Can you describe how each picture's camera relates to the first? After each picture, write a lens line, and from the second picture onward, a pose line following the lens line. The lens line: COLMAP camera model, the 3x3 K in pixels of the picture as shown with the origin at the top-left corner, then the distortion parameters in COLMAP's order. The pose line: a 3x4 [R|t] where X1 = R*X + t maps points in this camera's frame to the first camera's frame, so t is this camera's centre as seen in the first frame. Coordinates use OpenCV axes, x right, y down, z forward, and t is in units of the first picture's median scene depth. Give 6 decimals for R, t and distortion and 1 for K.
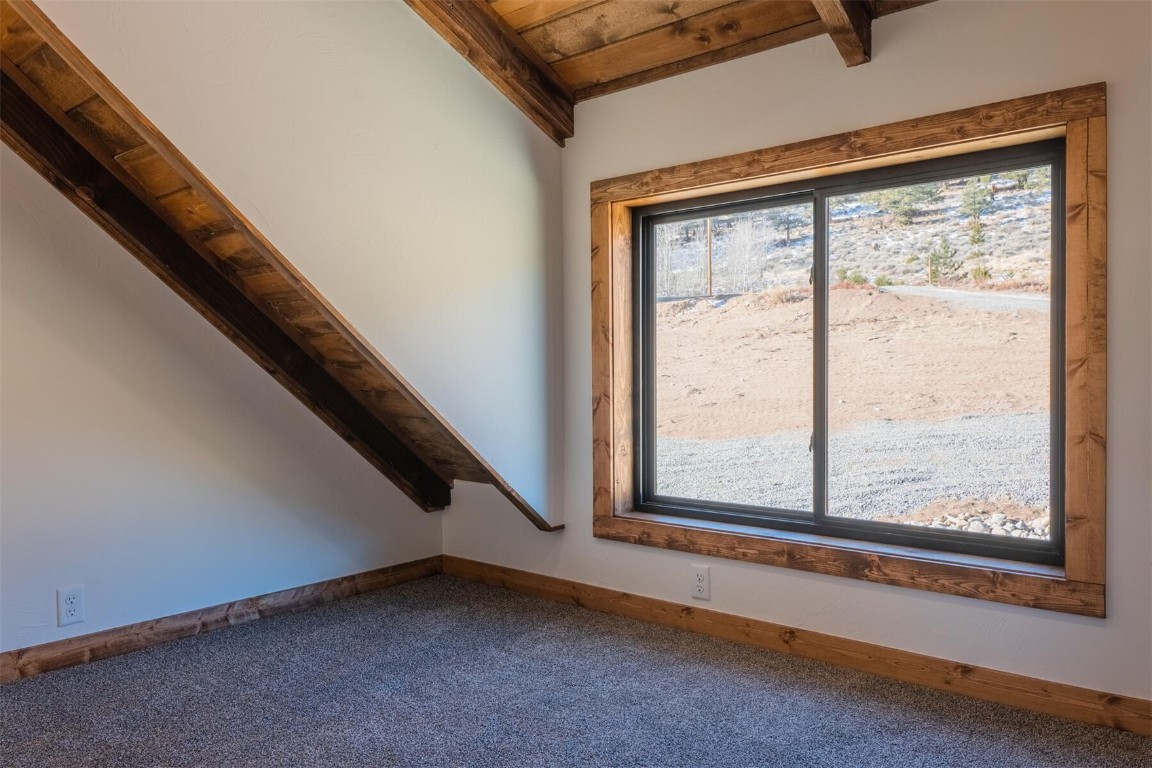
lens RADIAL K [[828.0, 0, 576.0], [0, 828.0, 384.0], [0, 0, 1]] dist [-0.003893, -0.004689]
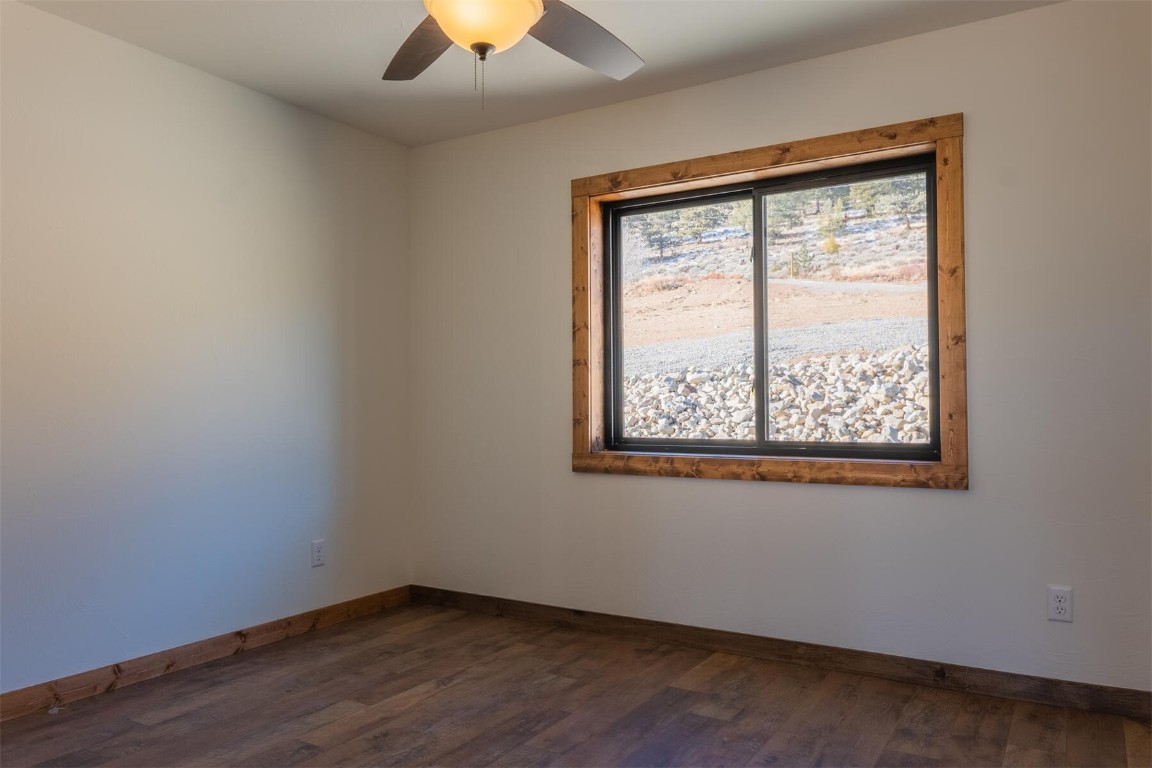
lens RADIAL K [[828.0, 0, 576.0], [0, 828.0, 384.0], [0, 0, 1]] dist [-0.003893, -0.004689]
pose [[0.986923, -0.005075, 0.161113, -0.197210], [0.009463, 0.999604, -0.026483, 0.103218], [-0.160915, 0.027661, 0.986581, -0.235167]]
